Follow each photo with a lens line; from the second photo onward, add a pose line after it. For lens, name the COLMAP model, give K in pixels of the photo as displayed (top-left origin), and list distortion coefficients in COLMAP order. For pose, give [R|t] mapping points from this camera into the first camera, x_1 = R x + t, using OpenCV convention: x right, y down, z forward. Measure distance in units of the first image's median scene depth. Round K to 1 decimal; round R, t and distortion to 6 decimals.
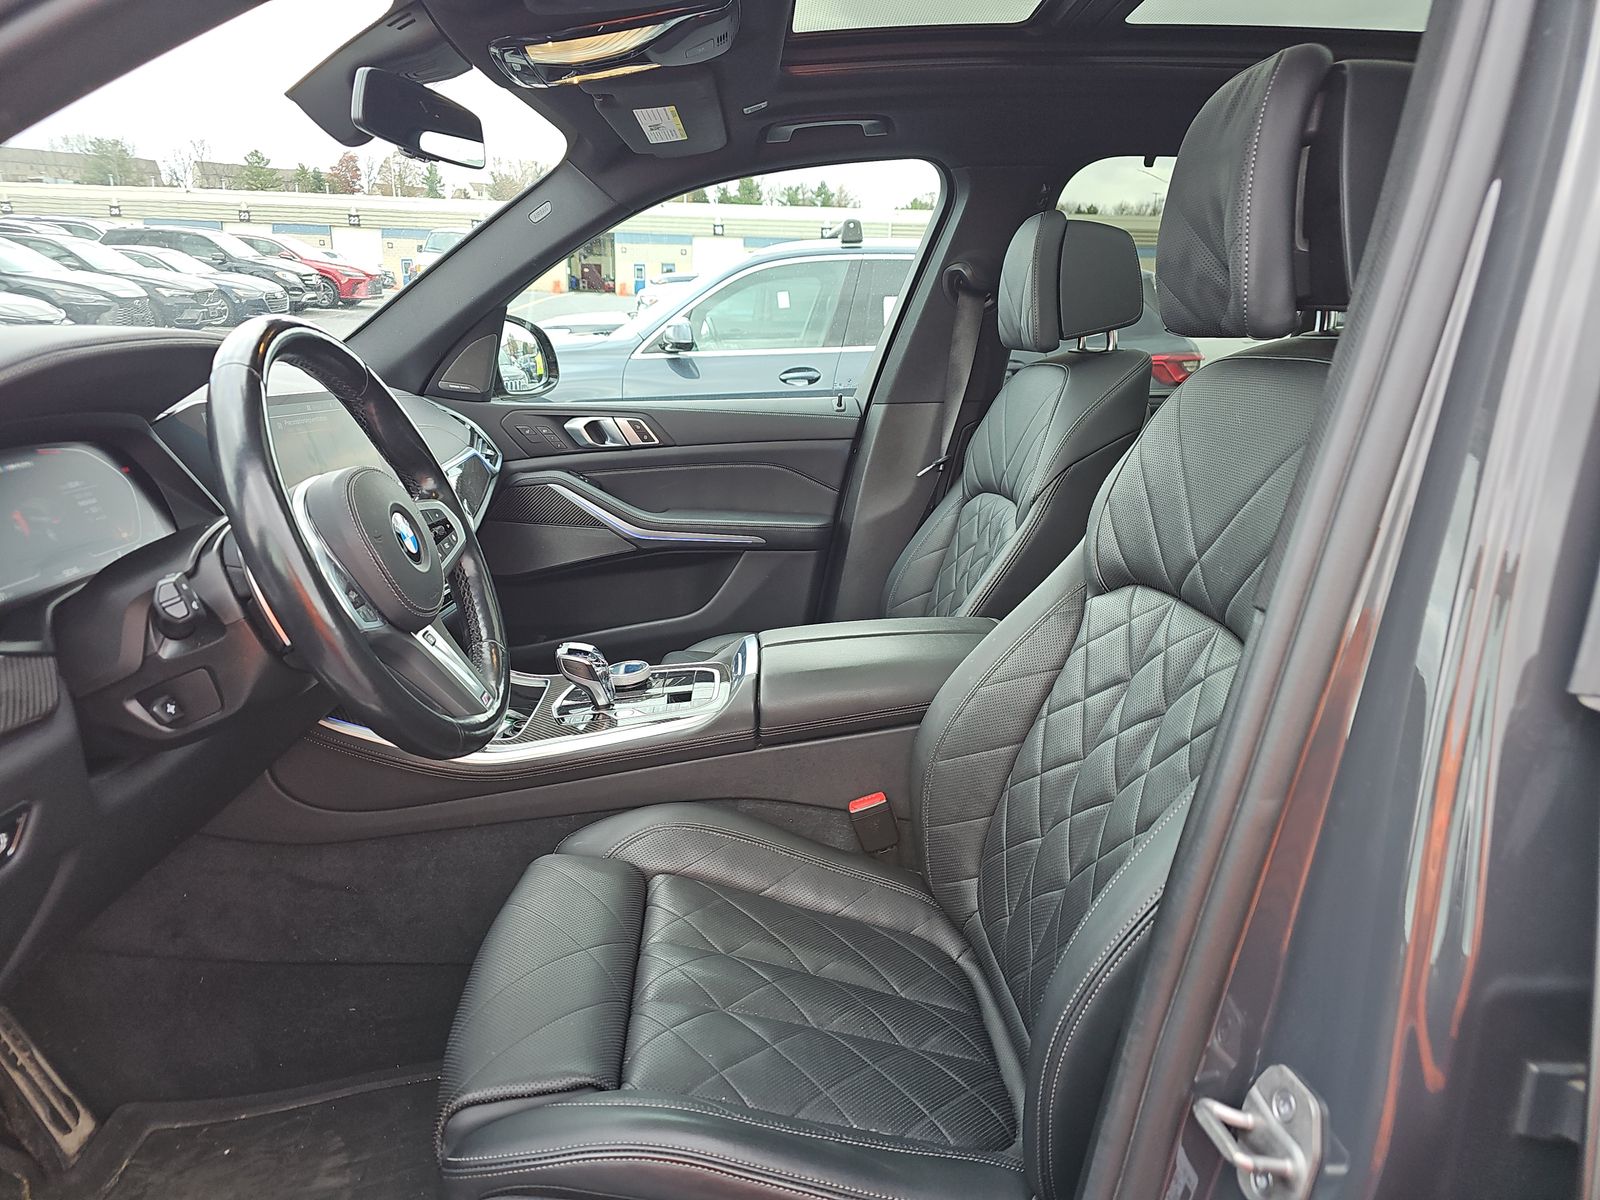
lens RADIAL K [[1039.3, 0, 765.7], [0, 1039.3, 603.0], [0, 0, 1]] dist [0.071087, -0.086827]
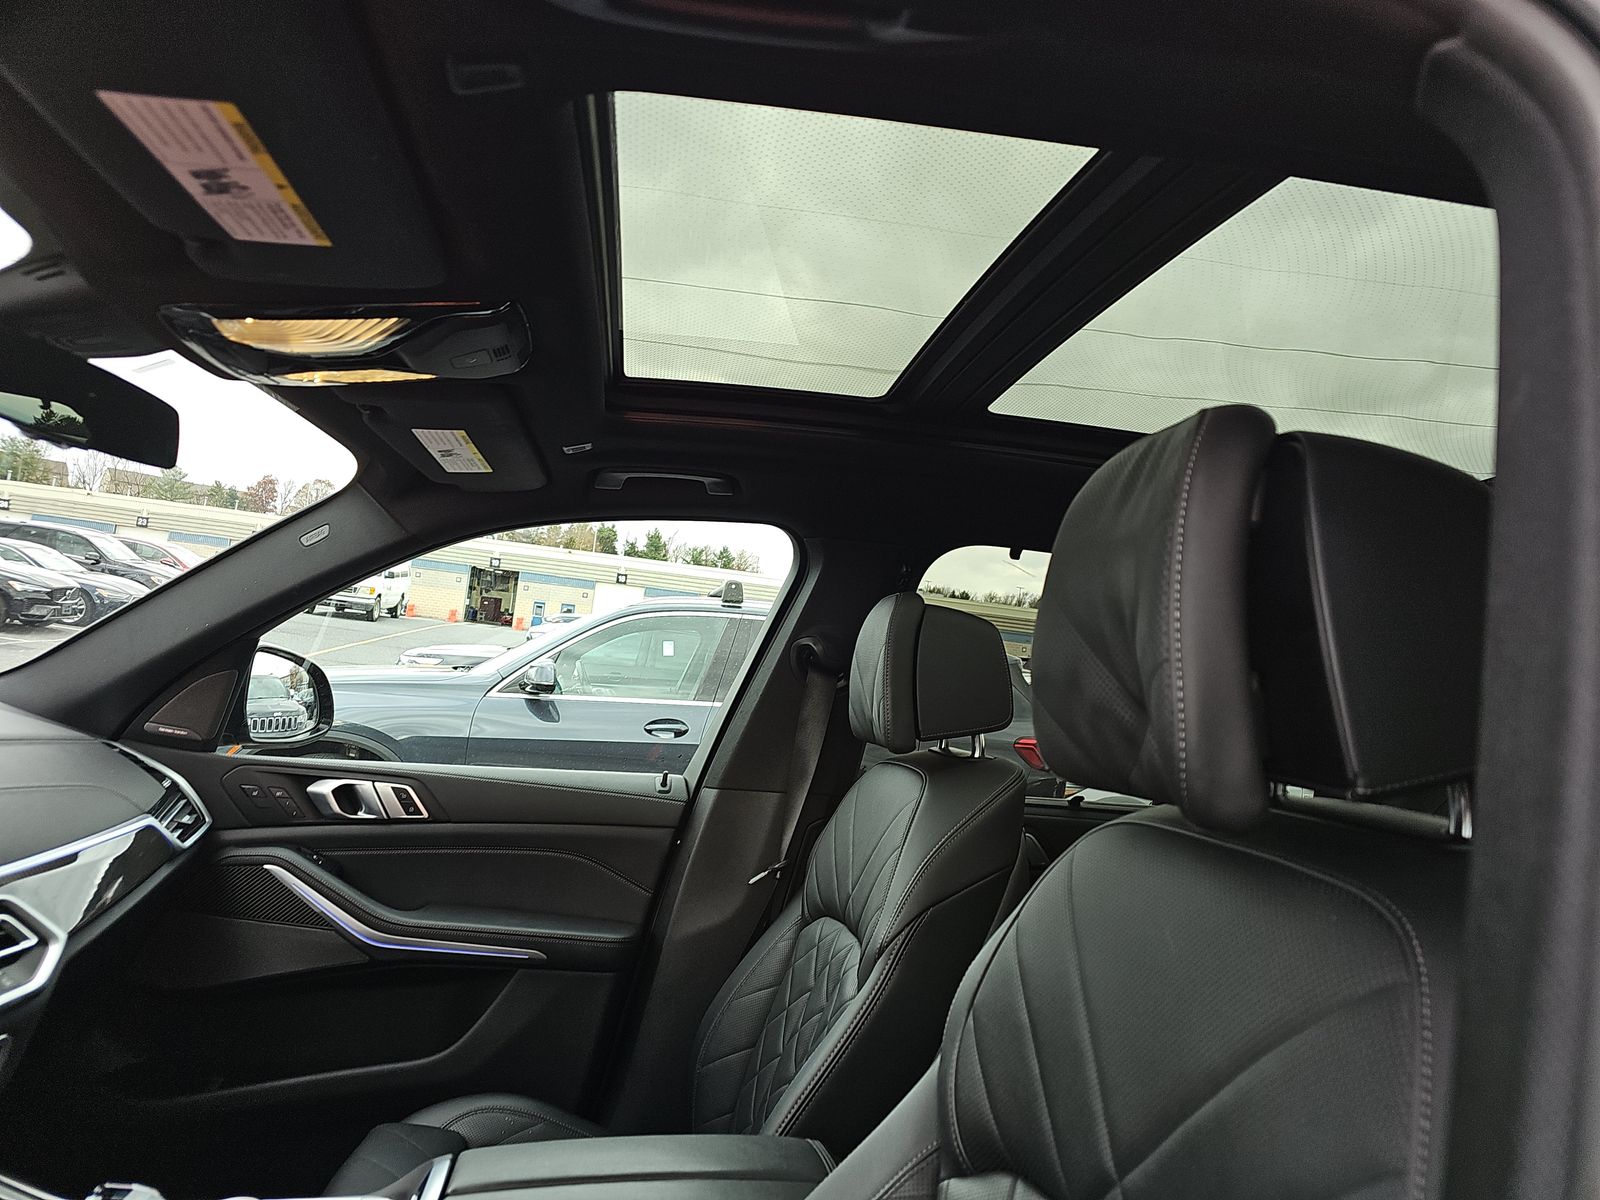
lens RADIAL K [[1039.3, 0, 765.7], [0, 1039.3, 603.0], [0, 0, 1]] dist [0.071087, -0.086827]
pose [[0.991004, 0.093844, 0.095417, 0.060744], [-0.058165, 0.944113, -0.324449, -0.064655], [-0.120532, 0.315980, 0.941078, 0.170545]]
